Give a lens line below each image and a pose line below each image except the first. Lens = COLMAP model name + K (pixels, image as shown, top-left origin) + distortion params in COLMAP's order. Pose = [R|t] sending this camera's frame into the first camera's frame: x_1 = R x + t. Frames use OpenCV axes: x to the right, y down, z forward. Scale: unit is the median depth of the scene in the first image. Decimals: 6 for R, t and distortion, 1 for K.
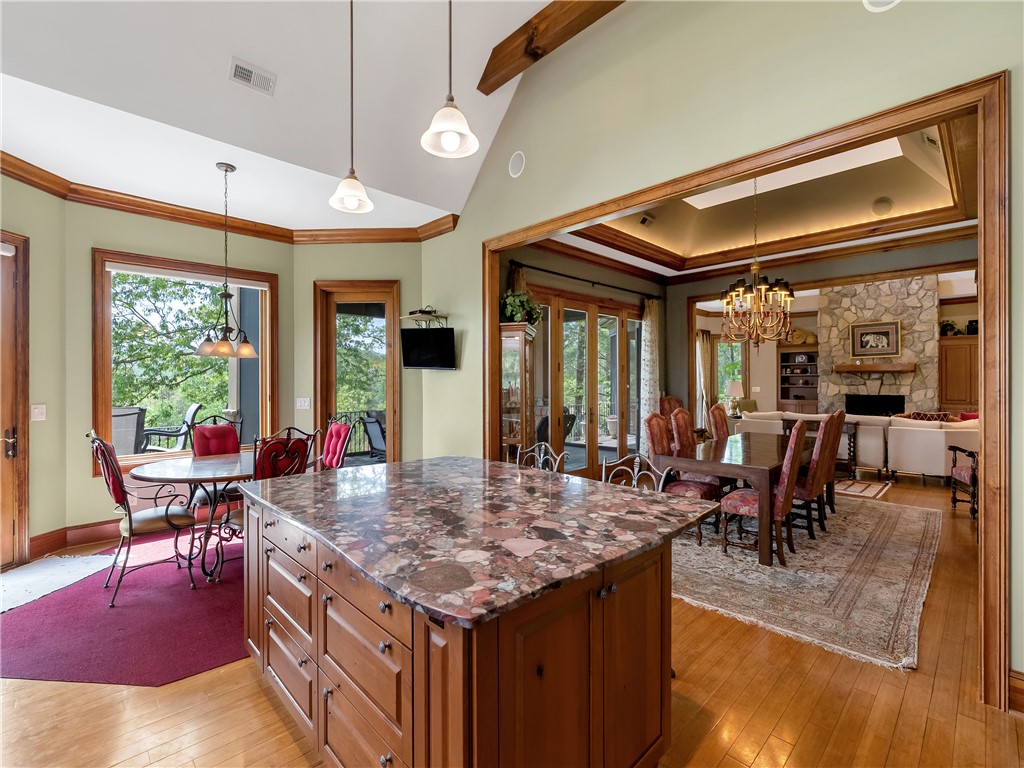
lens RADIAL K [[466.2, 0, 515.2], [0, 466.2, 385.4], [0, 0, 1]] dist [-0.002259, -0.000126]
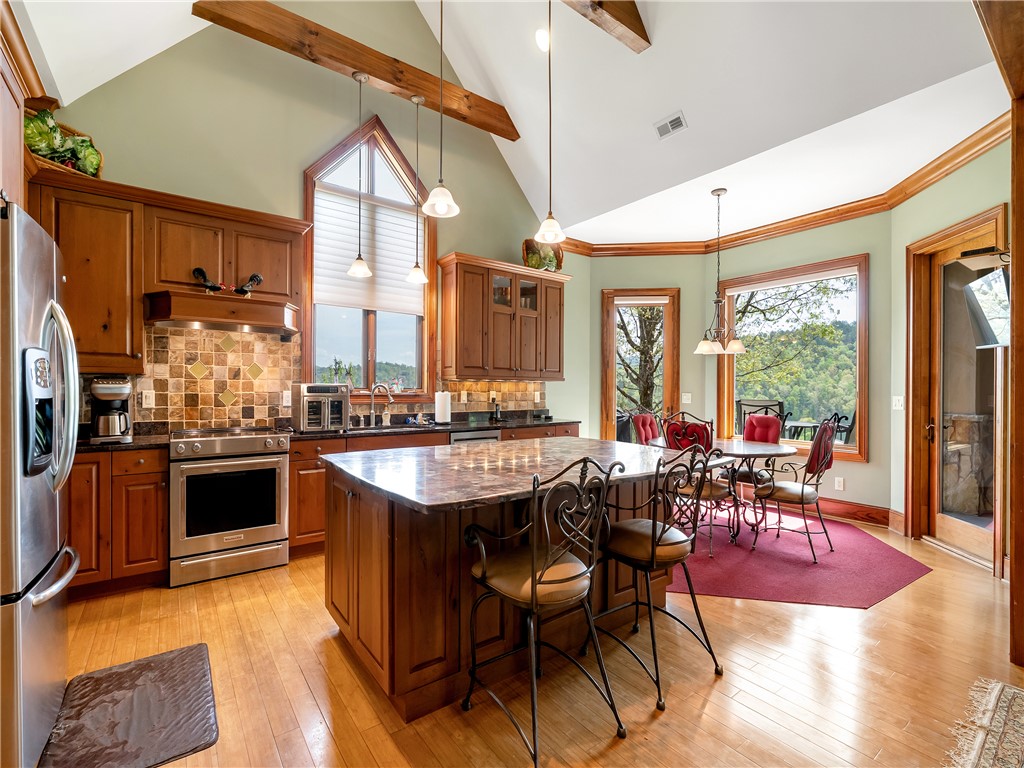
lens RADIAL K [[466.2, 0, 515.2], [0, 466.2, 385.4], [0, 0, 1]] dist [-0.002259, -0.000126]
pose [[-0.123089, -0.007427, -0.992368, 0.611511], [-0.012044, 0.999910, -0.005990, 0.032633], [0.992323, 0.011215, -0.123167, 0.639341]]
